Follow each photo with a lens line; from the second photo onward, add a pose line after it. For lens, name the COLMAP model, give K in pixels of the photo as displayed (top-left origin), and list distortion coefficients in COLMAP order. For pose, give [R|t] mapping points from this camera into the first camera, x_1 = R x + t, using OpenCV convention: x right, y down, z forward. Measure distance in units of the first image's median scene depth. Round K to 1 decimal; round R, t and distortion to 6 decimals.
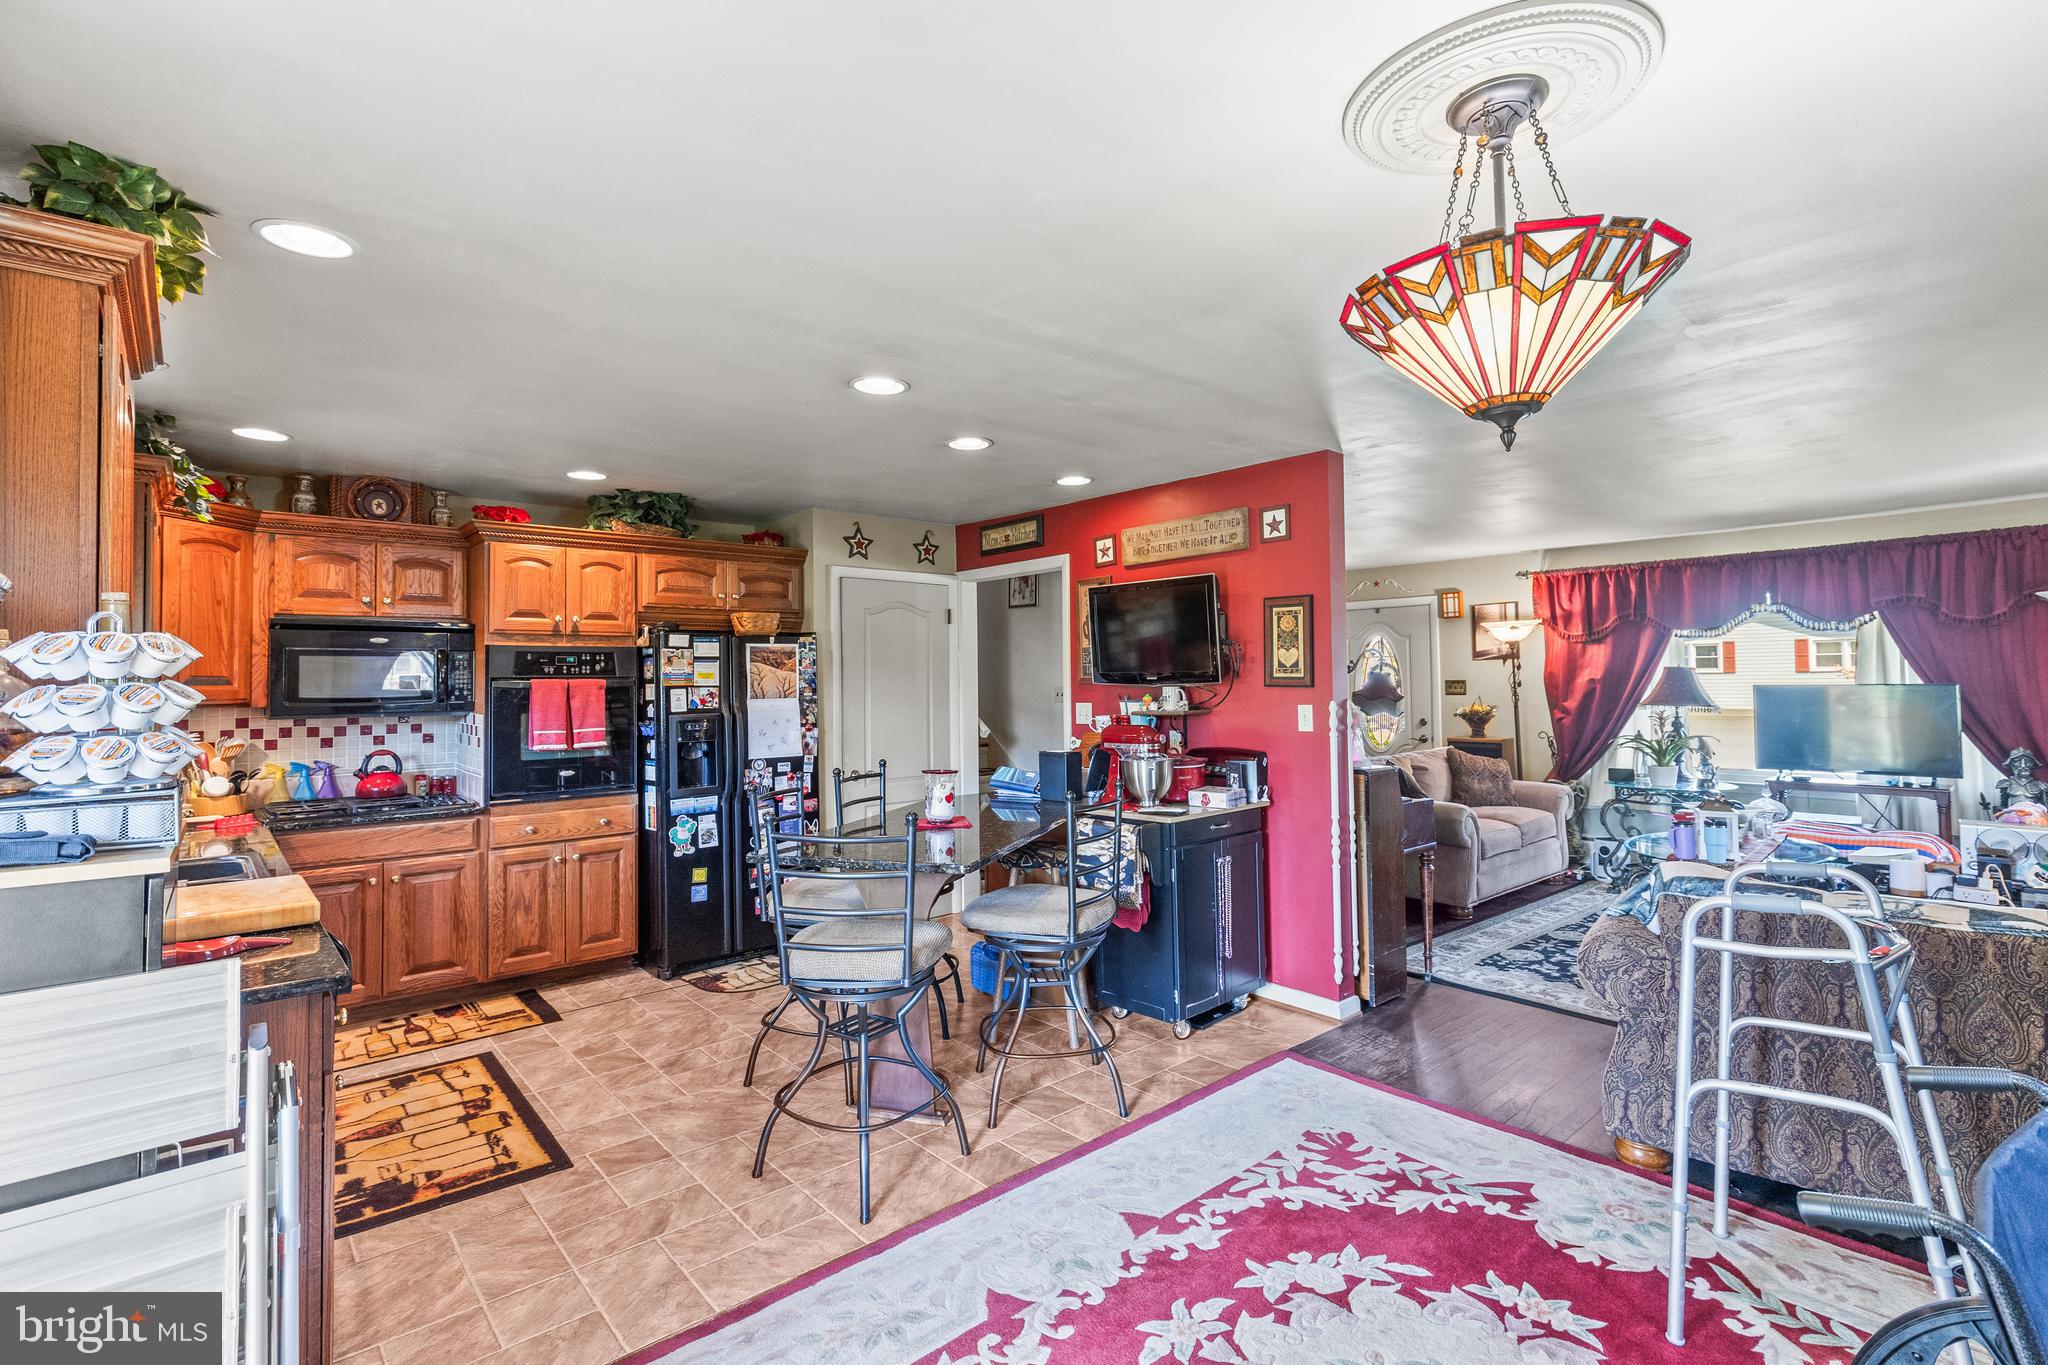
lens RADIAL K [[945.5, 0, 1002.2], [0, 945.5, 662.9], [0, 0, 1]] dist [0.005391, -0.001305]
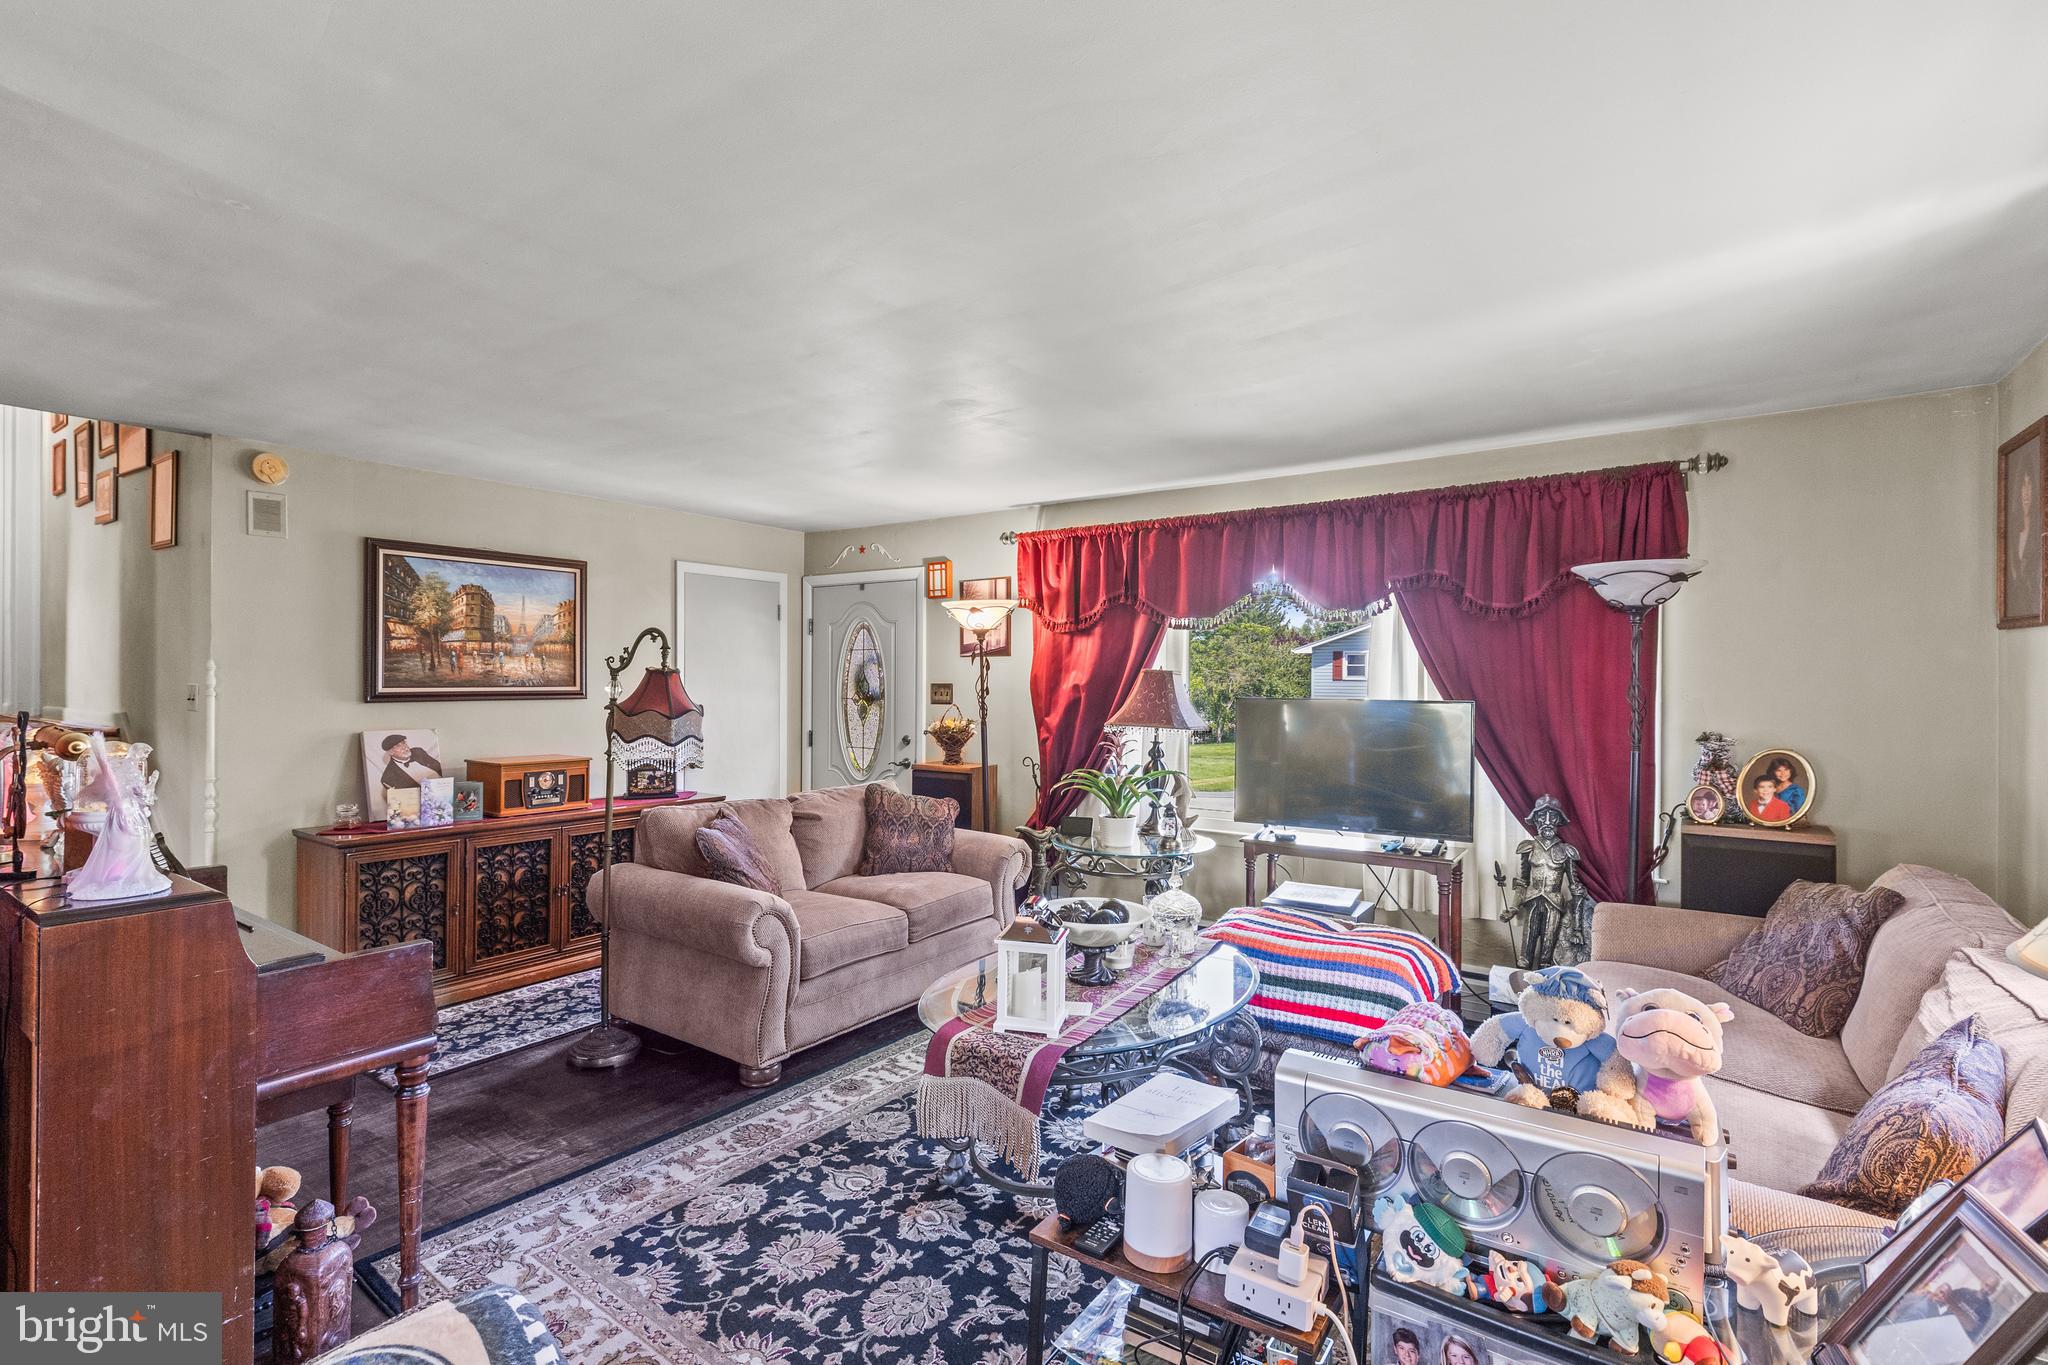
lens RADIAL K [[945.5, 0, 990.4], [0, 945.5, 695.5], [0, 0, 1]] dist [0.005391, -0.001305]
pose [[0.974208, 0.015742, 0.225101, 0.429379], [-0.023916, 0.999148, 0.033631, 0.002326], [-0.224380, -0.038147, 0.973755, 0.348248]]
